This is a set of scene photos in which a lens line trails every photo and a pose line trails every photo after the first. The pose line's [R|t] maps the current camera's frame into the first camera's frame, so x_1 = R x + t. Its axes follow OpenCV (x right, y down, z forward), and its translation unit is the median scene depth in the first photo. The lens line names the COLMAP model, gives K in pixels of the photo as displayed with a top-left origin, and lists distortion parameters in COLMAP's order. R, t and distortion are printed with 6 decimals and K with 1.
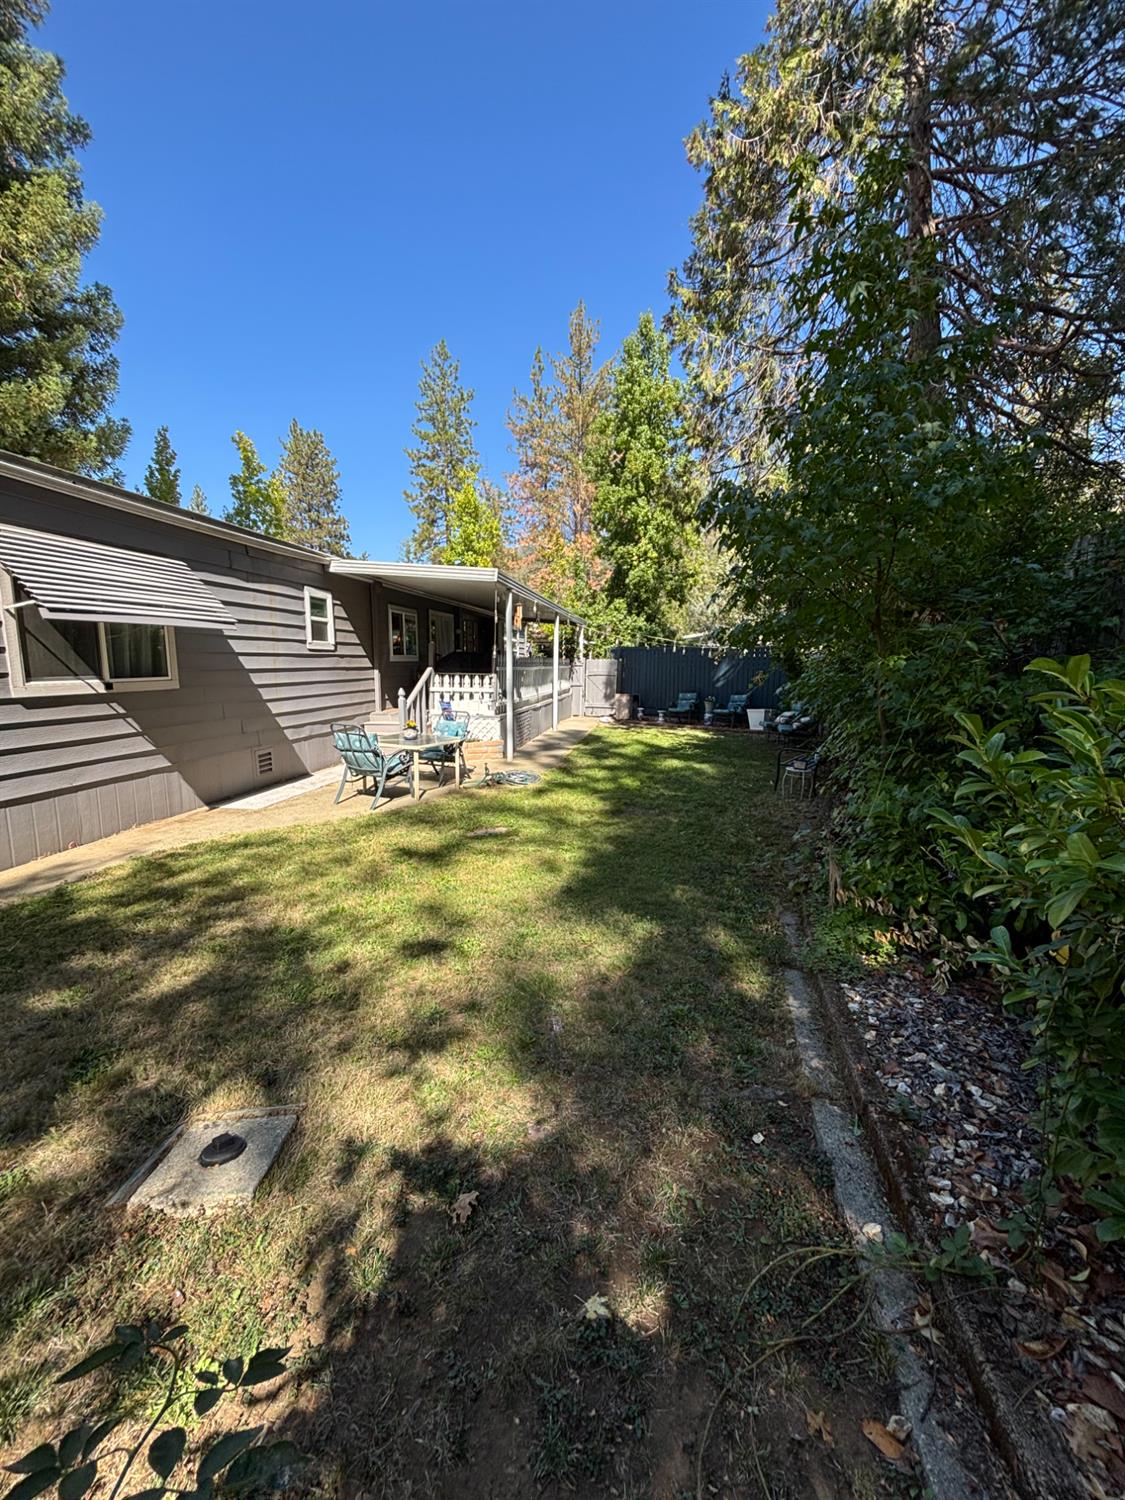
lens RADIAL K [[612.9, 0, 560.0], [0, 612.9, 740.3], [0, 0, 1]] dist [0.002122, 0.000471]
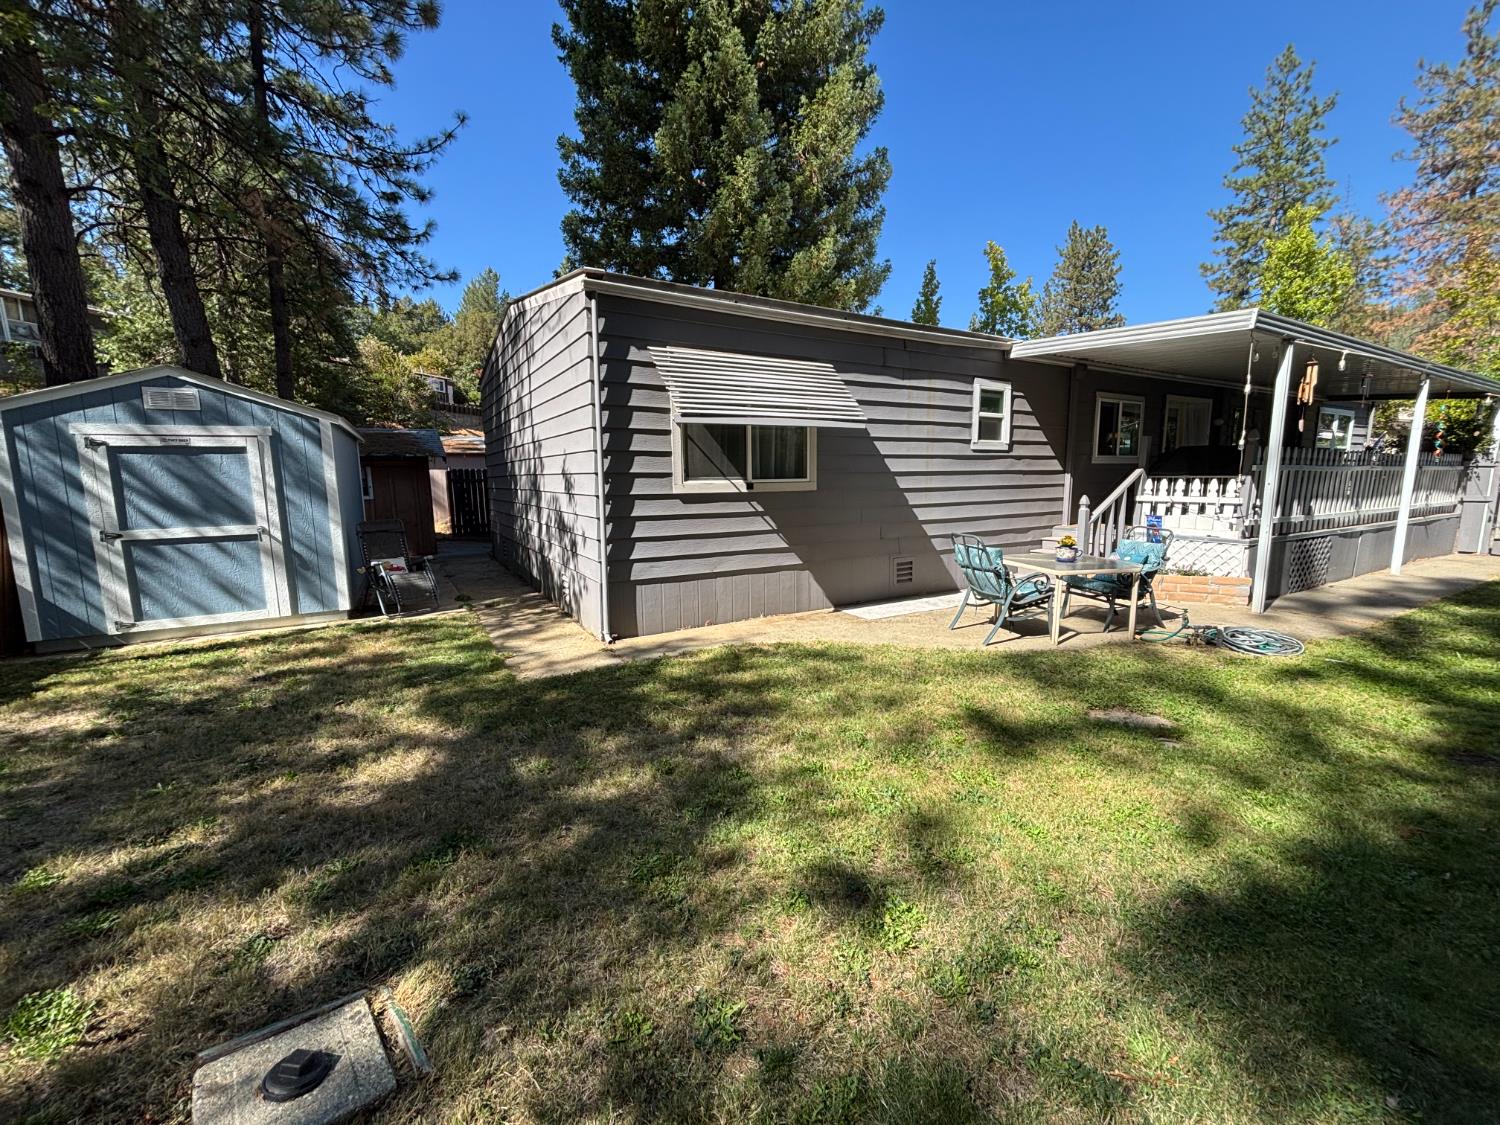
lens RADIAL K [[595.4, 0, 750.0], [0, 595.4, 562.5], [0, 0, 1]] dist [-0.000062, -0.000968]
pose [[0.632757, 0.096785, -0.768278, 0.080796], [-0.085786, 0.994813, 0.054669, -0.008232], [0.769584, 0.031315, 0.637777, 0.272305]]
